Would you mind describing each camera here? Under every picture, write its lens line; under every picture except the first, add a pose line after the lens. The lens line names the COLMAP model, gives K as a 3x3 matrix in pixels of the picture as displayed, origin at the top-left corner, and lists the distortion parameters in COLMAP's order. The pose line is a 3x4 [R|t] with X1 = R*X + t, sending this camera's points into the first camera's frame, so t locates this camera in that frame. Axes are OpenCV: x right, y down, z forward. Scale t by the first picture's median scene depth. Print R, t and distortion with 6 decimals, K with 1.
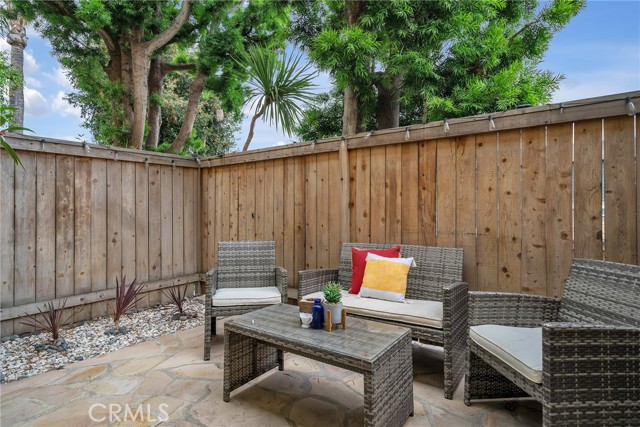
lens RADIAL K [[337.7, 0, 319.9], [0, 337.7, 210.8], [0, 0, 1]] dist [-0.002071, -0.000355]
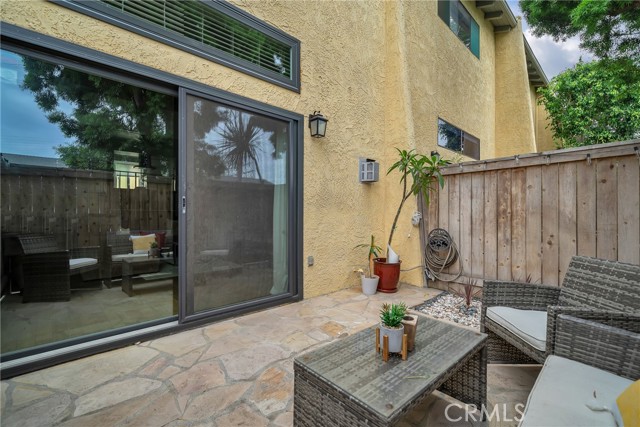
lens RADIAL K [[279.7, 0, 319.4], [0, 279.7, 213.9], [0, 0, 1]] dist [0.000730, 0.000063]
pose [[-0.212773, 0.000269, -0.977102, 0.396309], [-0.003458, 0.999993, 0.001029, 0.002166], [0.977095, 0.003598, -0.212771, 0.534307]]
